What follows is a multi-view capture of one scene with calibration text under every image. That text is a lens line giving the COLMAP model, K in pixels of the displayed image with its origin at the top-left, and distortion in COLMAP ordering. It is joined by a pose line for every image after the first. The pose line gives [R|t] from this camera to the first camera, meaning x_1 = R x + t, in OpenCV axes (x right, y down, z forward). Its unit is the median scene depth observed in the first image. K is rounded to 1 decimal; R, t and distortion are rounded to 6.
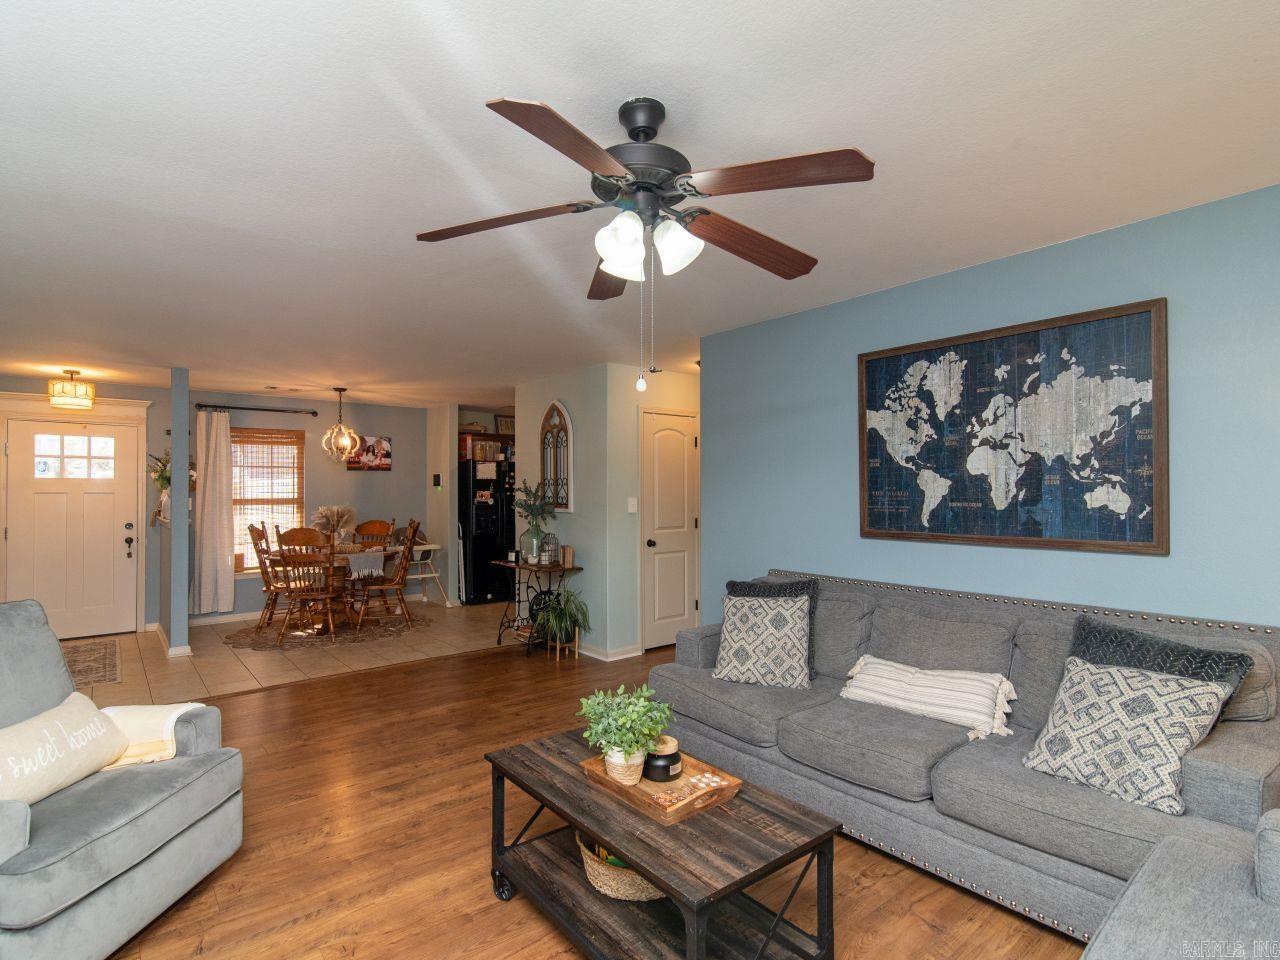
lens RADIAL K [[652.0, 0, 640.0], [0, 652.0, 480.0], [0, 0, 1]] dist [0.025701, 0.000594]
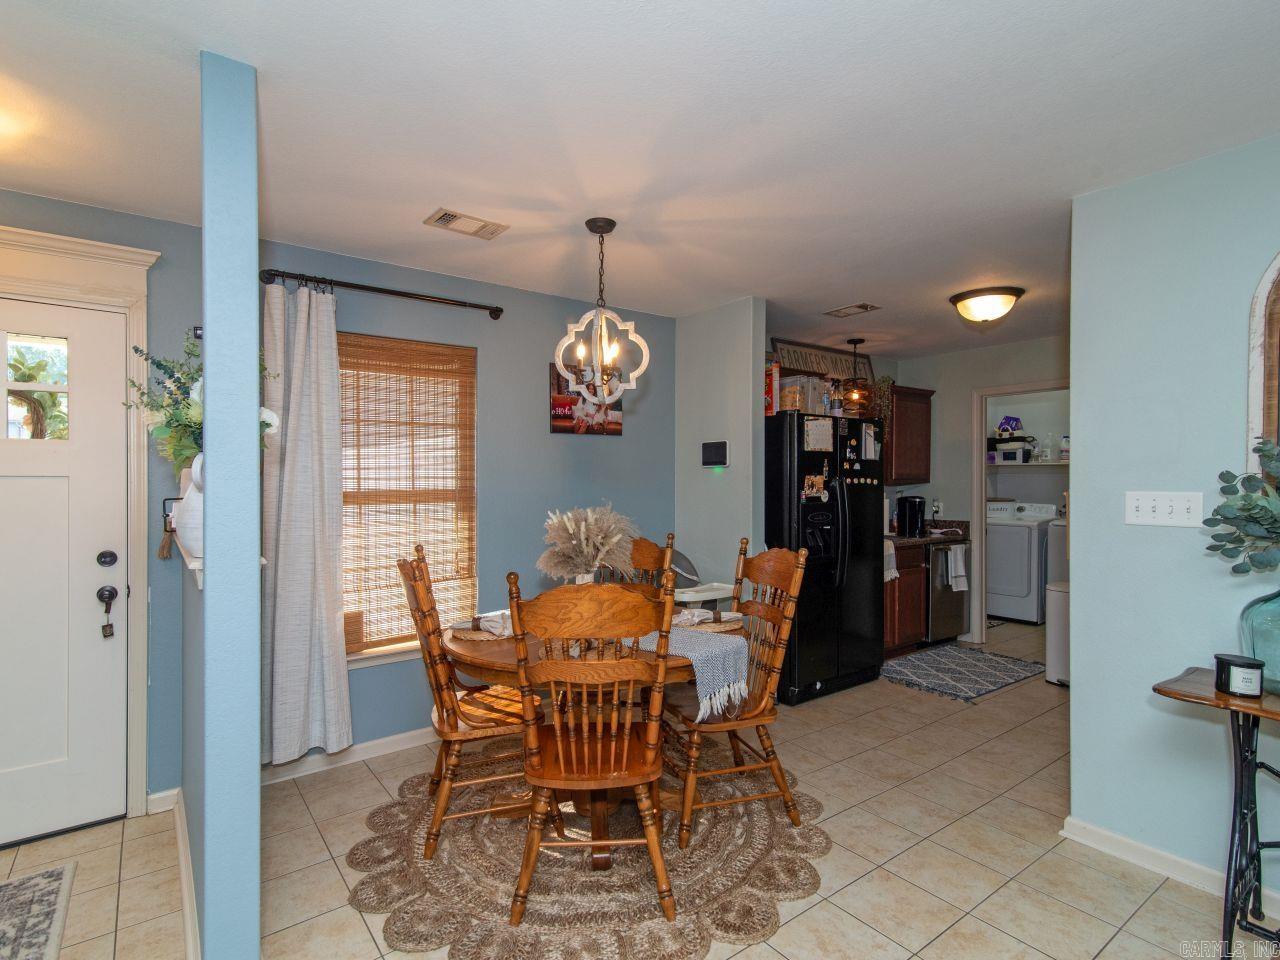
lens RADIAL K [[652.0, 0, 640.0], [0, 652.0, 480.0], [0, 0, 1]] dist [0.025701, 0.000594]
pose [[0.999187, 0.001842, -0.040280, -1.332407], [-0.001119, 0.999838, 0.017956, 0.043910], [0.040307, -0.017896, 0.999027, 1.887573]]
